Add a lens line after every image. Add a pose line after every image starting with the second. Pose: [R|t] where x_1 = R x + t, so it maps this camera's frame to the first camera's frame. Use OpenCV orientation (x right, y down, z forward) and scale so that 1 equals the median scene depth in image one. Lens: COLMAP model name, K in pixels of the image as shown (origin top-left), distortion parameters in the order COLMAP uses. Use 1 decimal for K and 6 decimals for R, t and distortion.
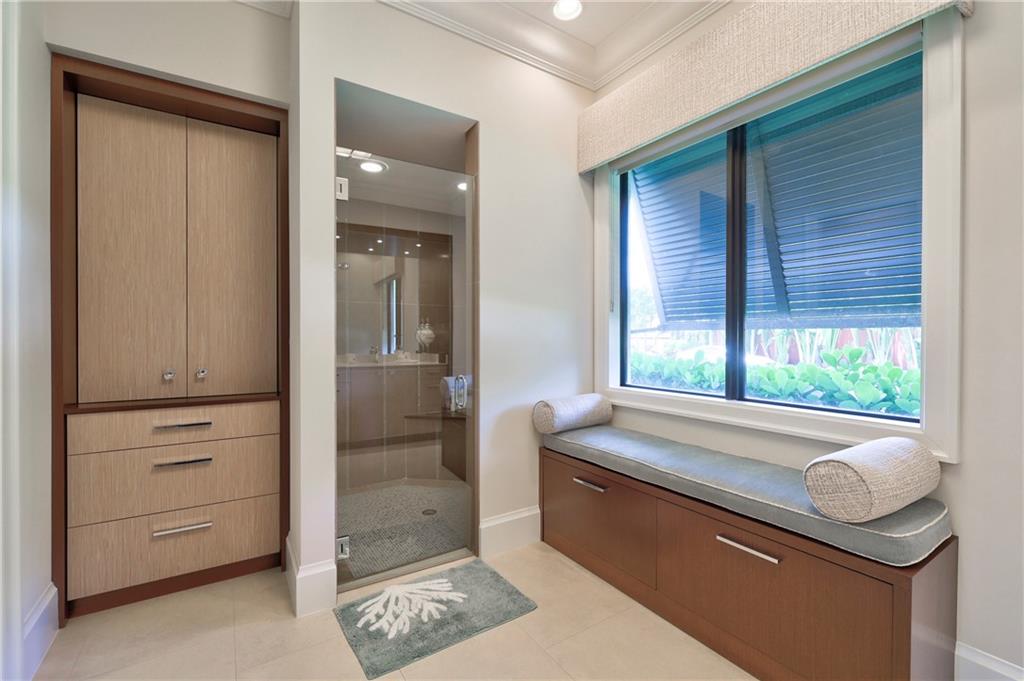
lens RADIAL K [[432.1, 0, 512.0], [0, 432.1, 340.5], [0, 0, 1]] dist [-0.001768, -0.000074]
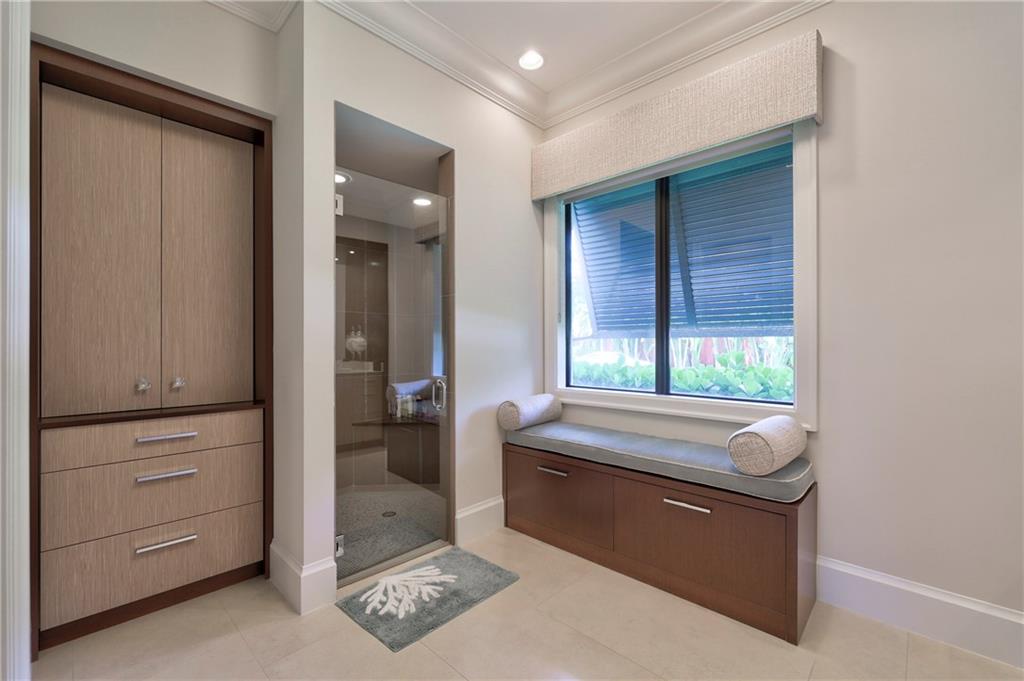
lens RADIAL K [[433.2, 0, 514.0], [0, 433.2, 343.7], [0, 0, 1]] dist [-0.000831, -0.000011]
pose [[0.970779, -0.002049, 0.239968, -0.217406], [0.004460, 0.999945, -0.009505, 0.000983], [-0.239935, 0.010297, 0.970734, -0.121615]]
